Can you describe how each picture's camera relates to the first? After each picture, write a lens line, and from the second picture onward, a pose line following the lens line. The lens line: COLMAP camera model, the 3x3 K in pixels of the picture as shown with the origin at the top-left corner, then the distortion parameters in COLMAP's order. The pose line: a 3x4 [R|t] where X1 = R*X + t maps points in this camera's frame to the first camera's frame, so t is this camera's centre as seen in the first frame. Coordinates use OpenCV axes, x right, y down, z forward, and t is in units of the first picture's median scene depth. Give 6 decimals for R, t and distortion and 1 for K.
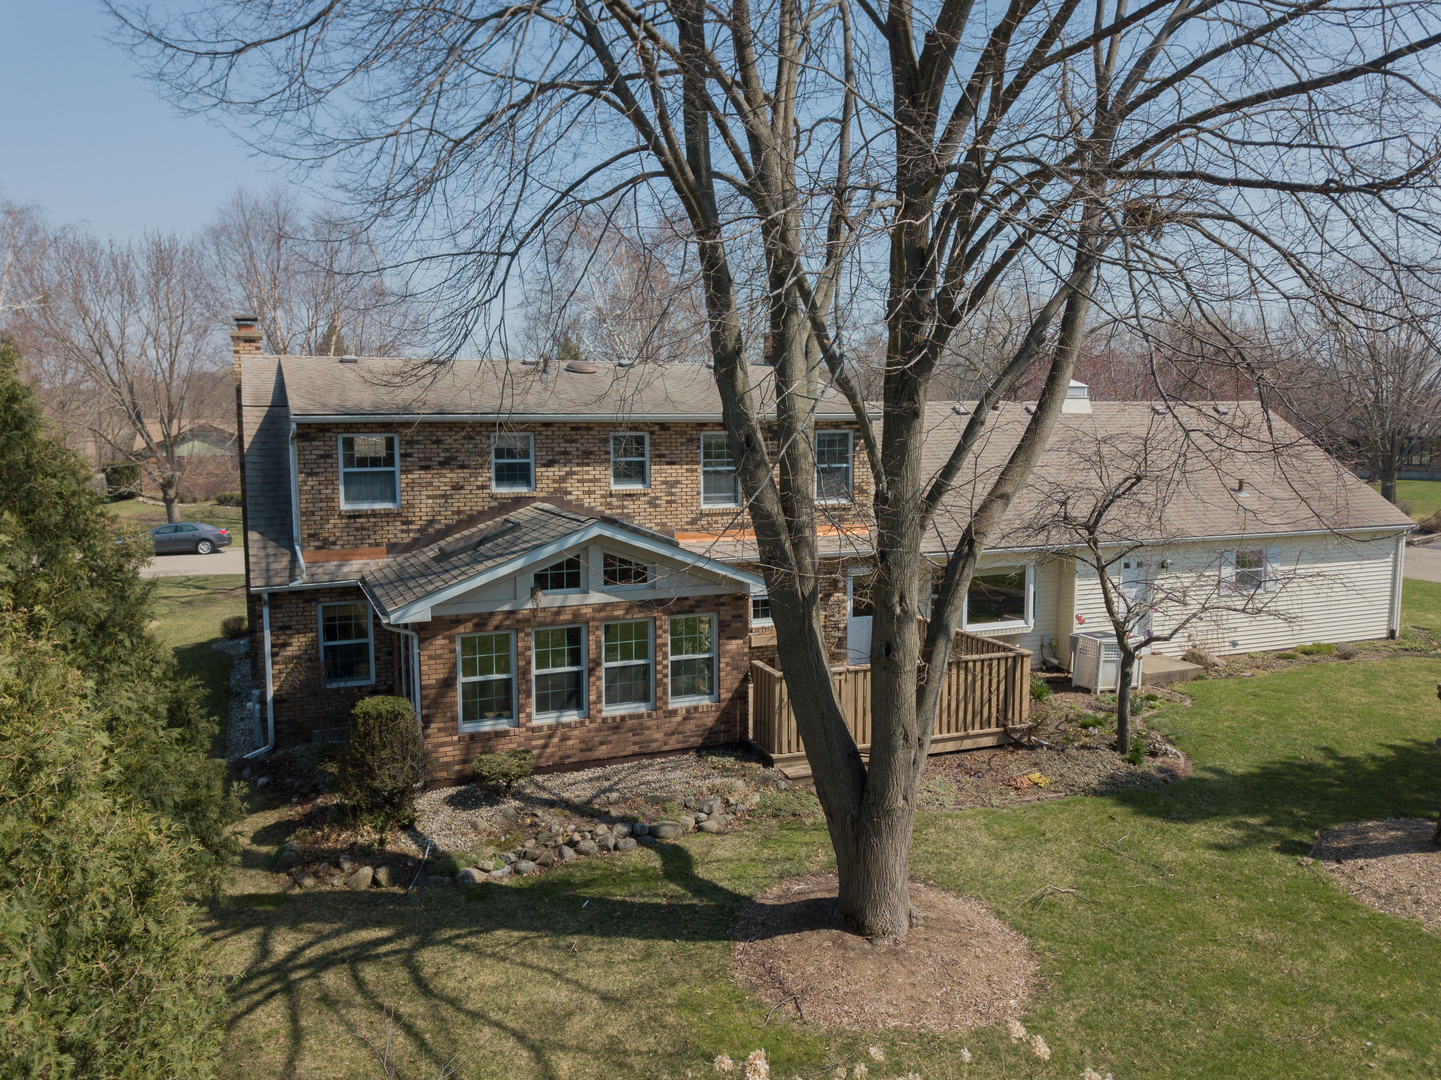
lens RADIAL K [[1059.7, 0, 705.6], [0, 1059.7, 541.7], [0, 0, 1]] dist [0.146631, -0.227429]
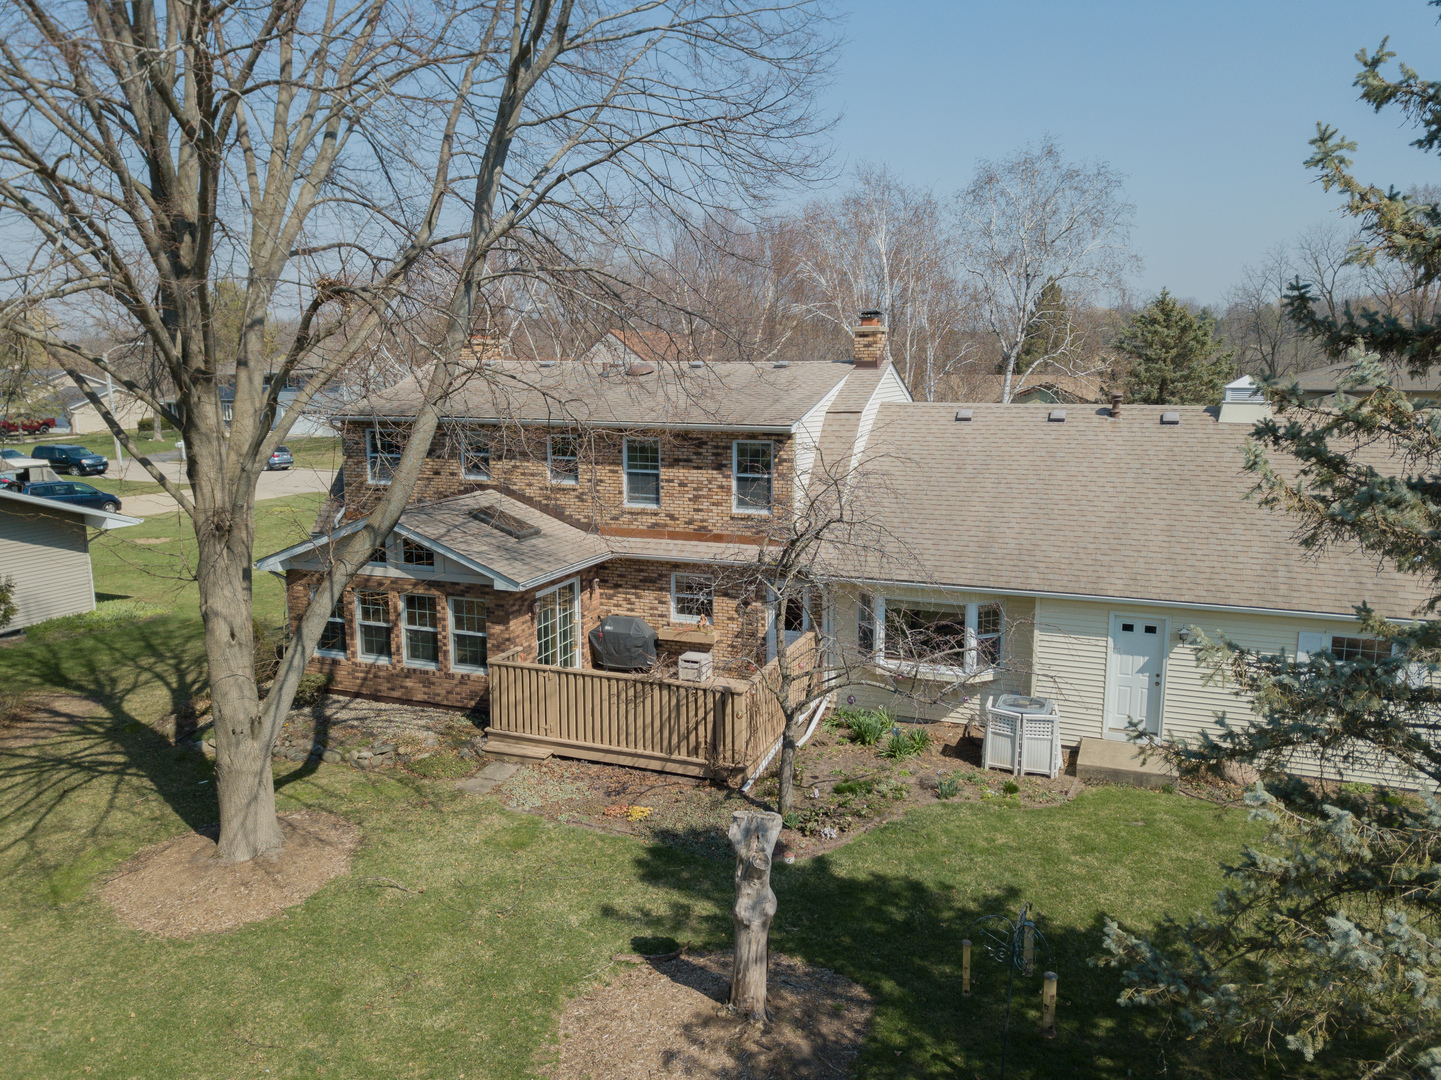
lens RADIAL K [[1059.7, 0, 705.6], [0, 1059.7, 541.7], [0, 0, 1]] dist [0.146631, -0.227429]
pose [[0.727402, 0.118491, -0.675904, 0.917930], [-0.080191, 0.992908, 0.087764, -0.111880], [0.681510, -0.009638, 0.731745, 0.287486]]
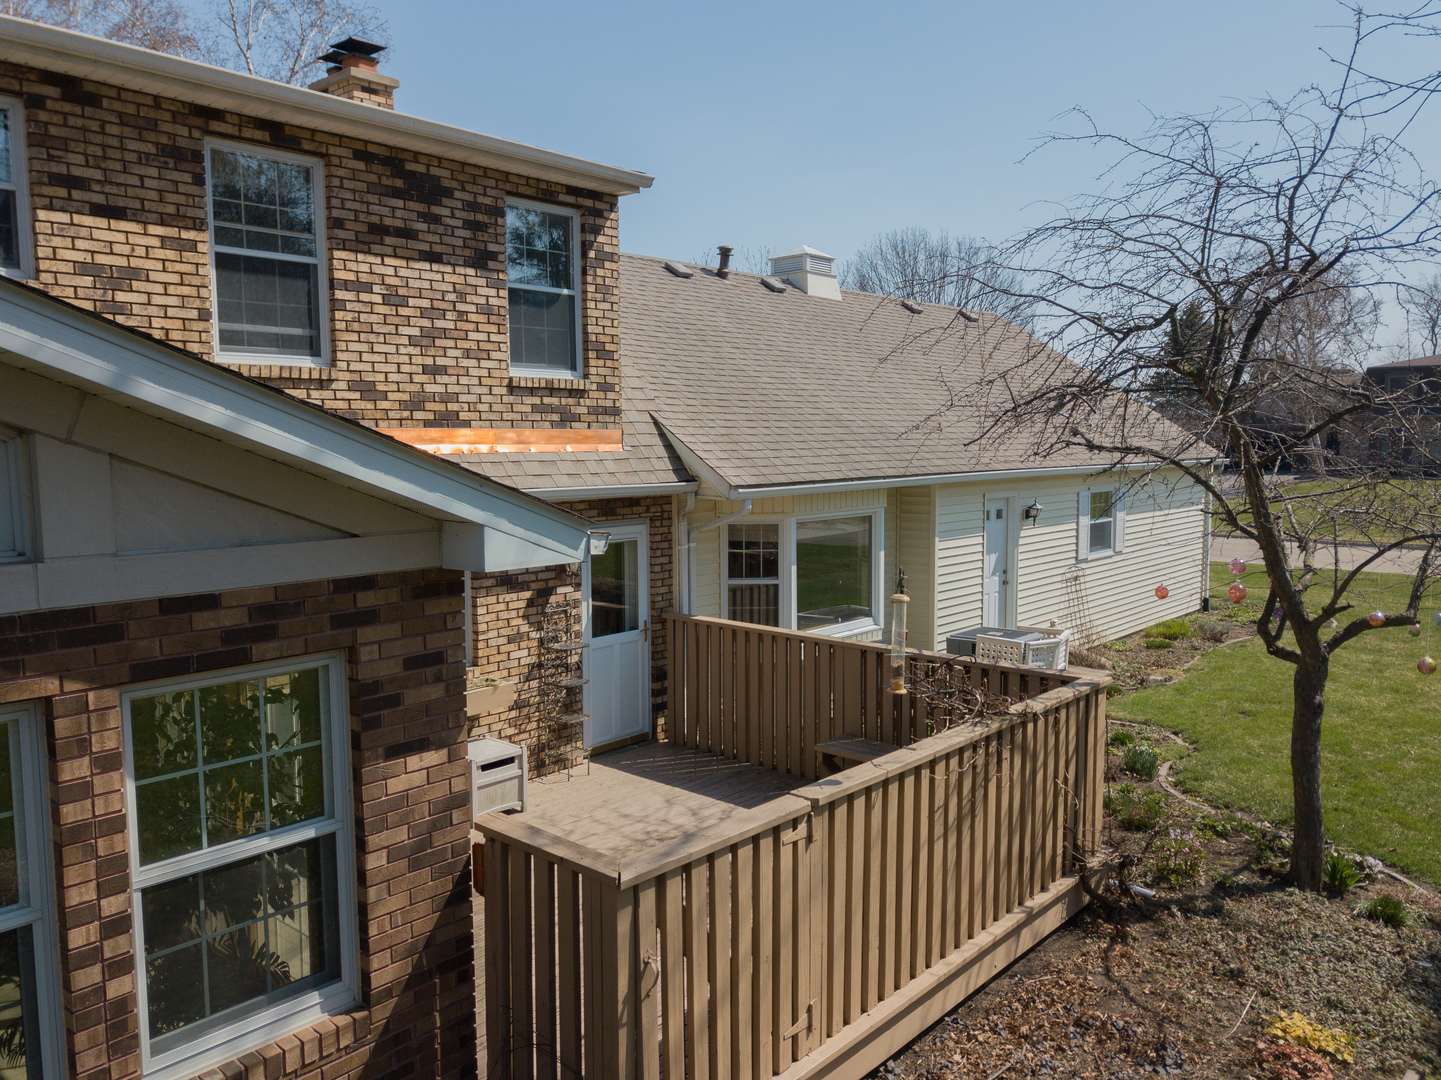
lens RADIAL K [[1109.1, 0, 716.5], [0, 1109.1, 537.3], [0, 0, 1]] dist [0.015899, -0.005678]
pose [[0.895316, -0.042267, 0.443422, -0.023823], [0.052535, 0.998560, -0.010890, 0.044424], [-0.442323, 0.033045, 0.896247, 0.686028]]
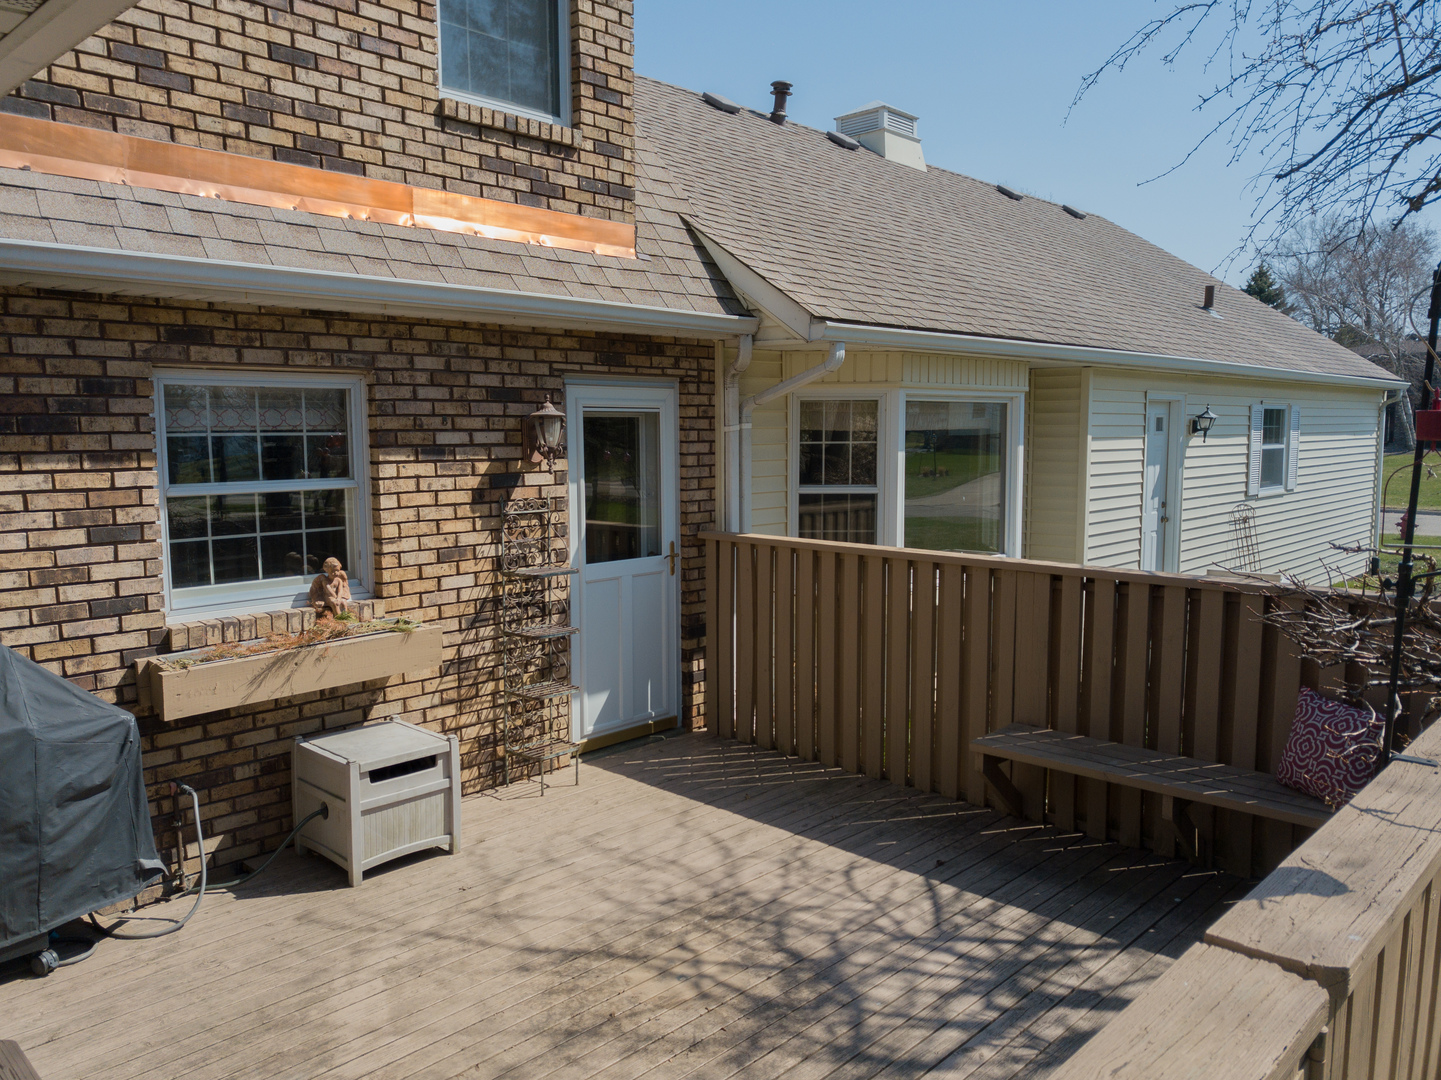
lens RADIAL K [[1117.1, 0, 720.5], [0, 1117.1, 540.0], [0, 0, 1]] dist [-0.008426, 0.000802]
pose [[0.906047, -0.042123, 0.421075, 0.059505], [0.046194, 0.998932, 0.000532, 0.081062], [-0.420647, 0.018969, 0.907026, 0.887586]]
